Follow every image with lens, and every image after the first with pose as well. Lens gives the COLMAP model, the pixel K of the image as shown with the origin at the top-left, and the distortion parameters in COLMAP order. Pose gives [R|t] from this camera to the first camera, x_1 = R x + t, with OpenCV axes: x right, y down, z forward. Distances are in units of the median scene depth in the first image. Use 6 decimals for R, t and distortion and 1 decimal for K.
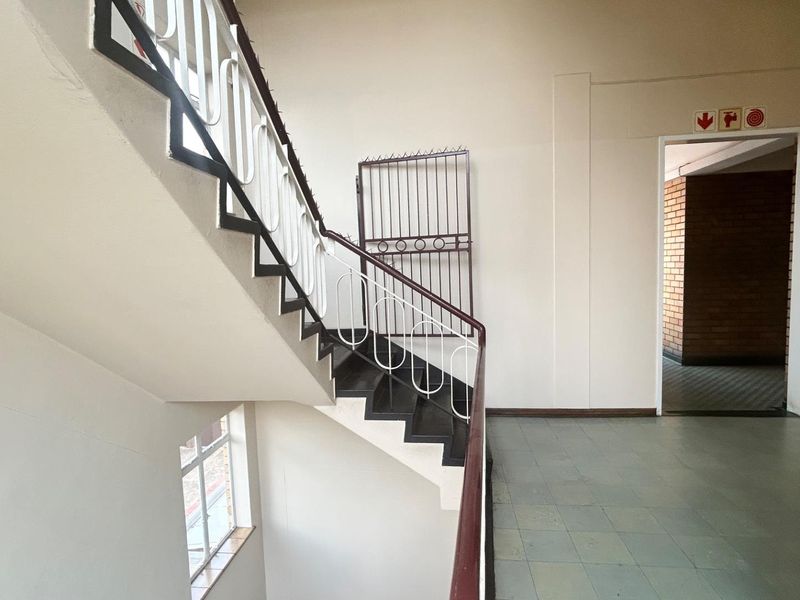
lens RADIAL K [[432.3, 0, 400.6], [0, 432.3, 300.1], [0, 0, 1]] dist [-0.003421, 0.003189]
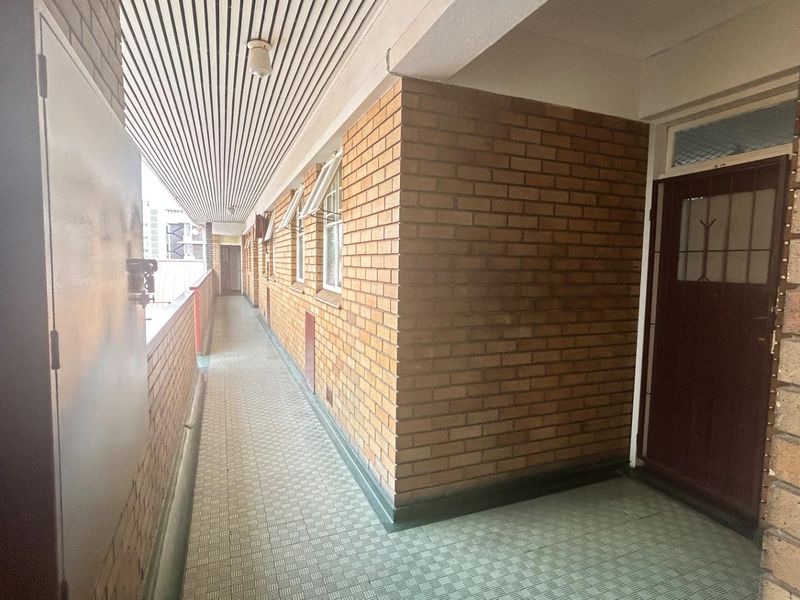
lens RADIAL K [[432.3, 0, 399.5], [0, 432.3, 299.8], [0, 0, 1]] dist [-0.003421, 0.003189]
pose [[0.870877, 0.006412, 0.491459, 0.450407], [-0.006560, 0.999977, -0.001421, -0.073450], [-0.491457, -0.001986, 0.870899, 0.633122]]
